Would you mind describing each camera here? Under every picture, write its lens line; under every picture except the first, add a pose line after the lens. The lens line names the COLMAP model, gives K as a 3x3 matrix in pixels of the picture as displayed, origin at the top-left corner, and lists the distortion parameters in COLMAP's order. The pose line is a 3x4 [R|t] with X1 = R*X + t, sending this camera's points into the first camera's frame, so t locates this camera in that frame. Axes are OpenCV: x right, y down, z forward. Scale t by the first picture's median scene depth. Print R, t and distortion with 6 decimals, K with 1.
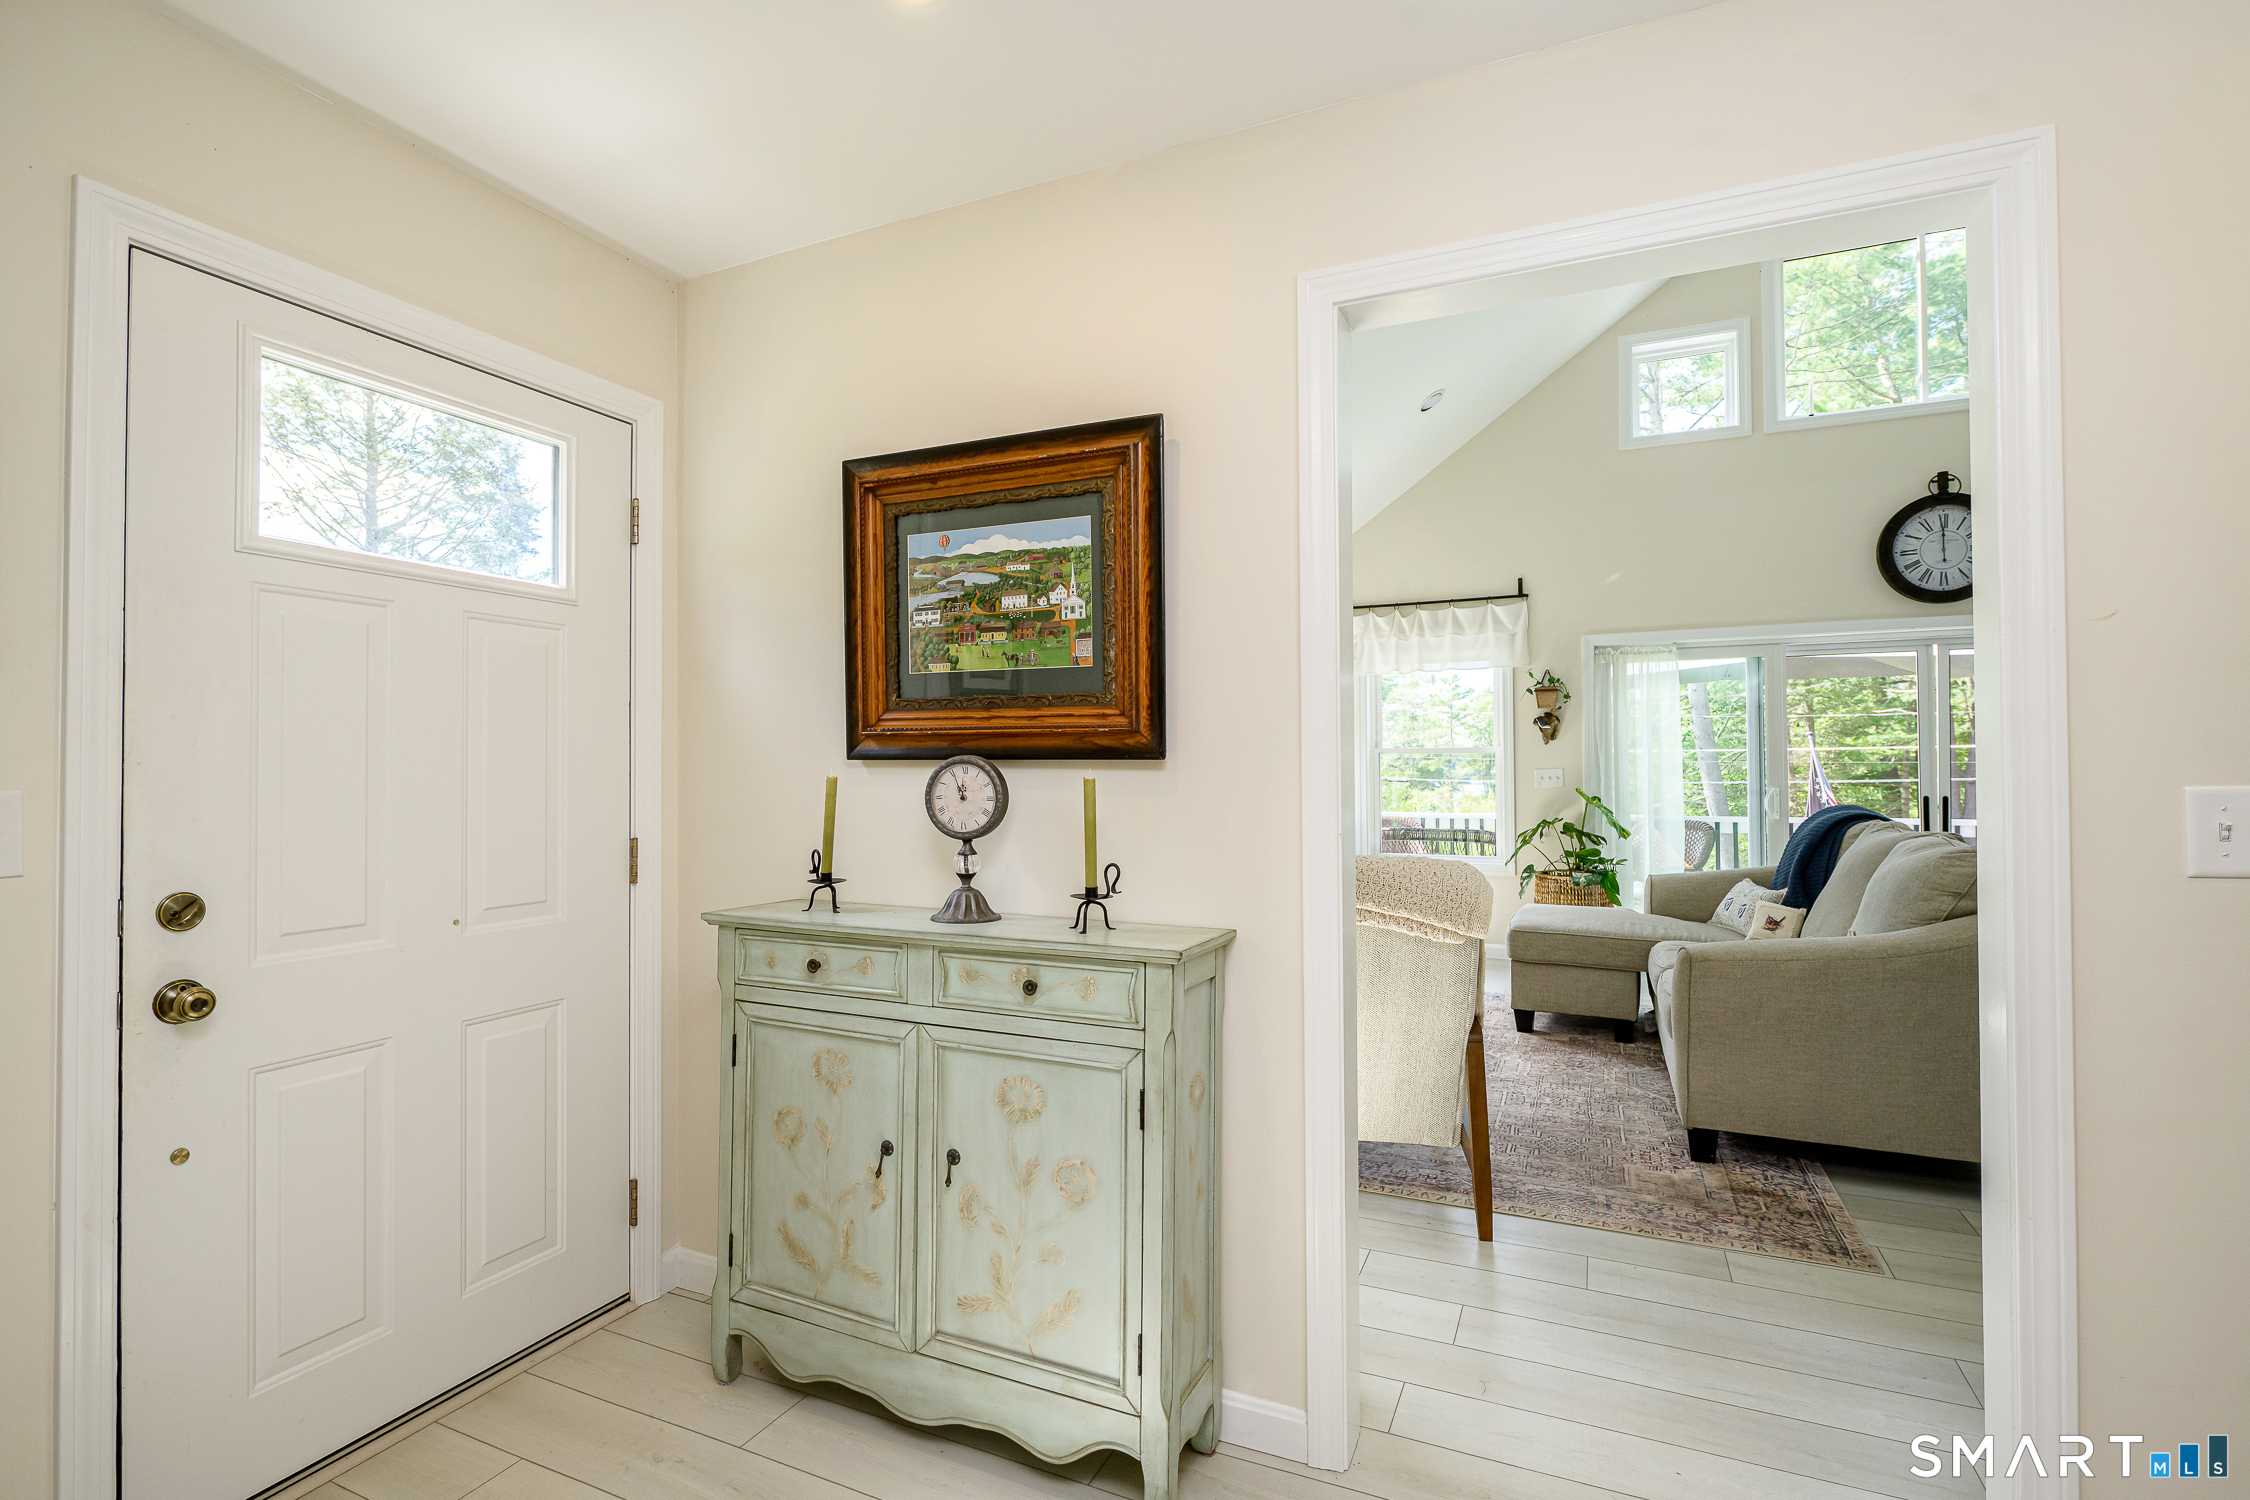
lens RADIAL K [[1029.1, 0, 1123.3], [0, 1029.1, 751.9], [0, 0, 1]] dist [-0.005077, -0.001917]
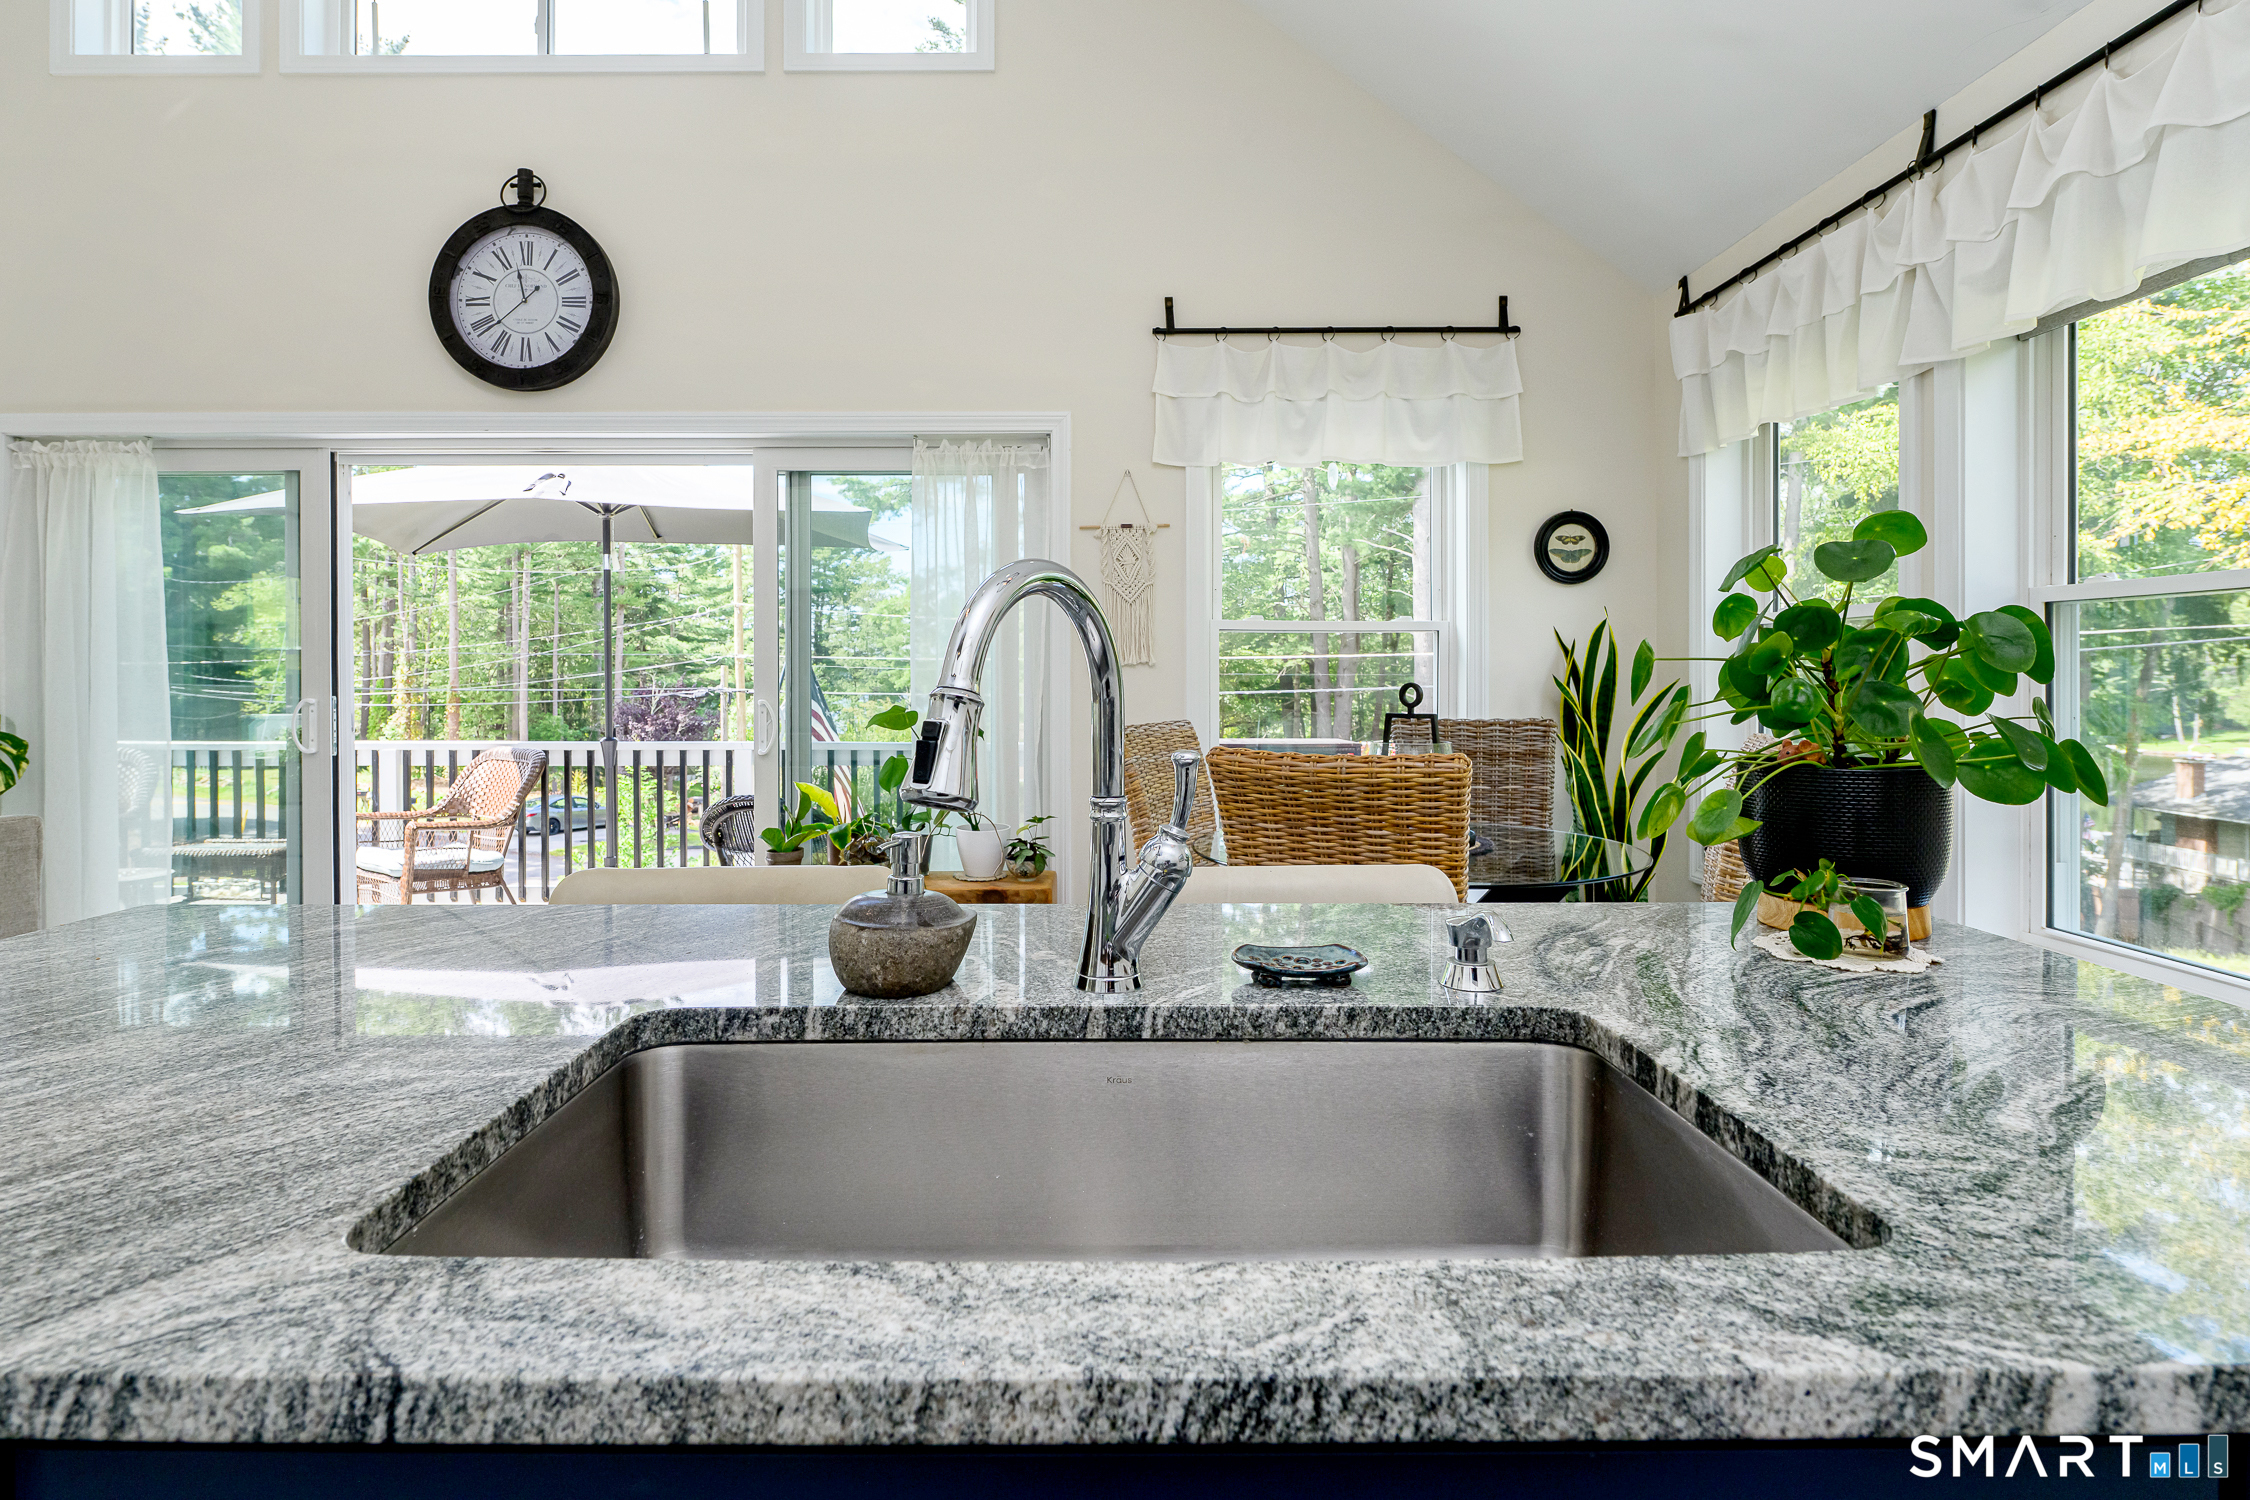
lens RADIAL K [[1198.3, 0, 1080.4], [0, 1198.3, 670.7], [0, 0, 1]] dist [0.006496, -0.000165]
pose [[0.913061, 0.009374, 0.407716, 0.786914], [-0.012155, 0.999917, 0.004231, 0.012575], [-0.407643, -0.008819, 0.913099, 0.213953]]
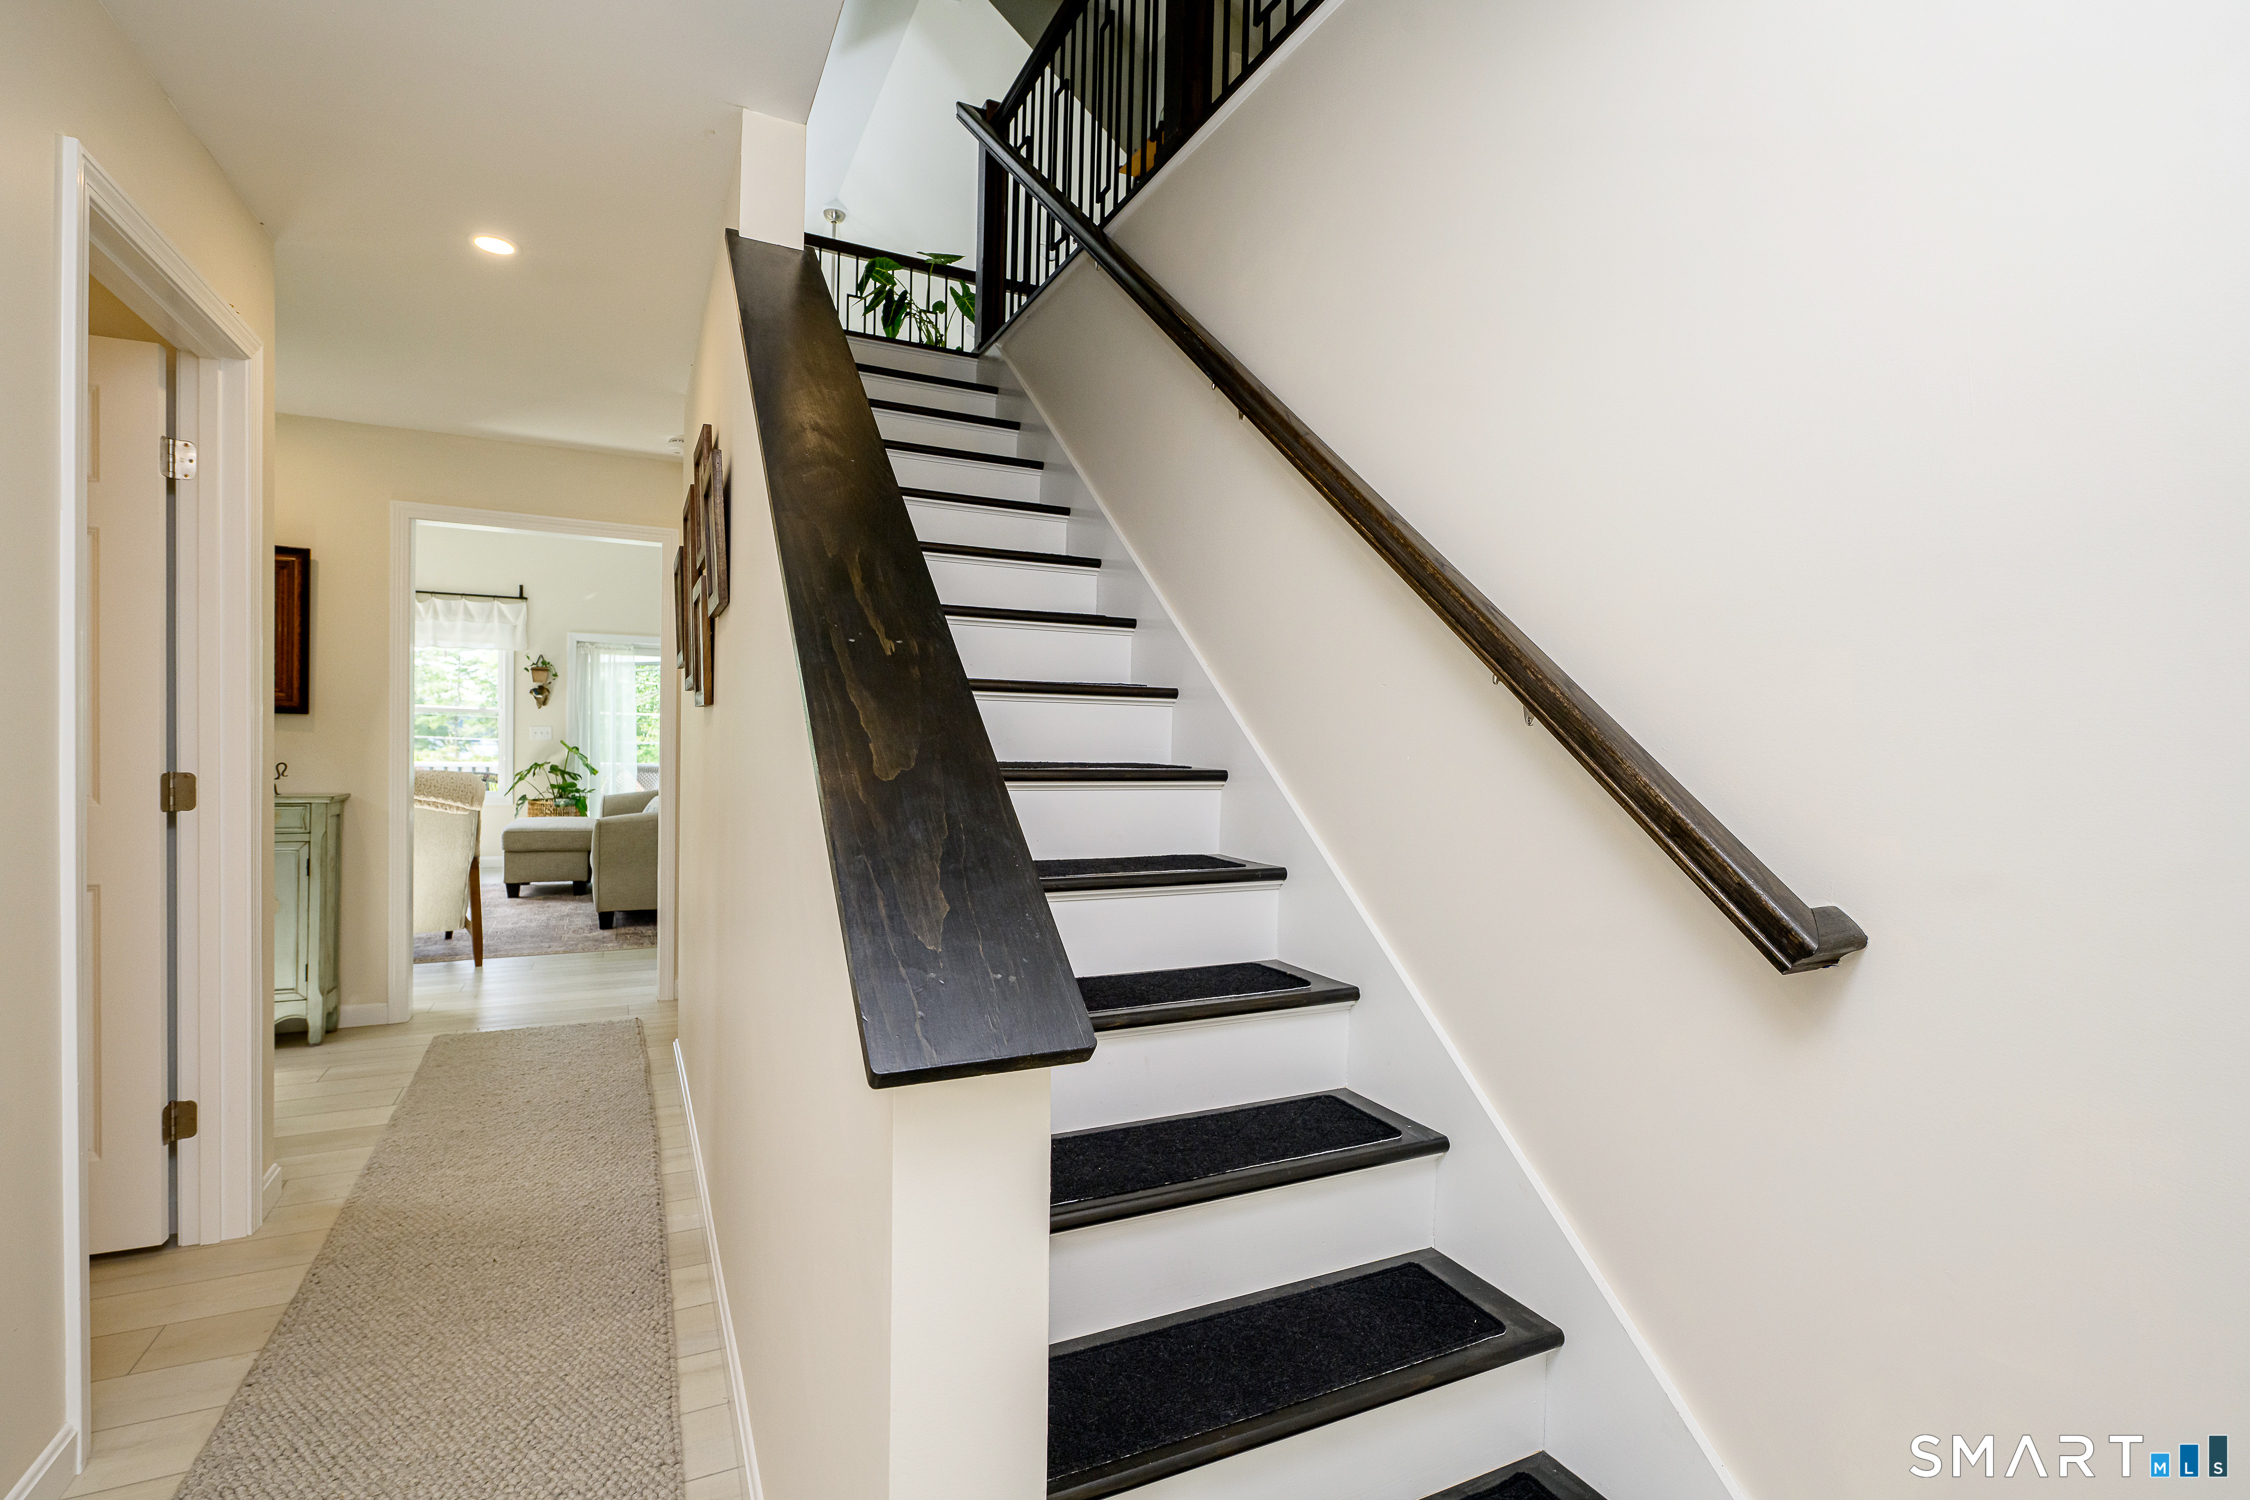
lens RADIAL K [[1029.1, 0, 1136.3], [0, 1029.1, 757.3], [0, 0, 1]] dist [-0.005077, -0.001917]
pose [[0.627001, 0.001846, 0.779017, -0.178587], [-0.034515, 0.999081, 0.025412, -0.005152], [-0.778254, -0.042821, 0.626488, -0.547116]]
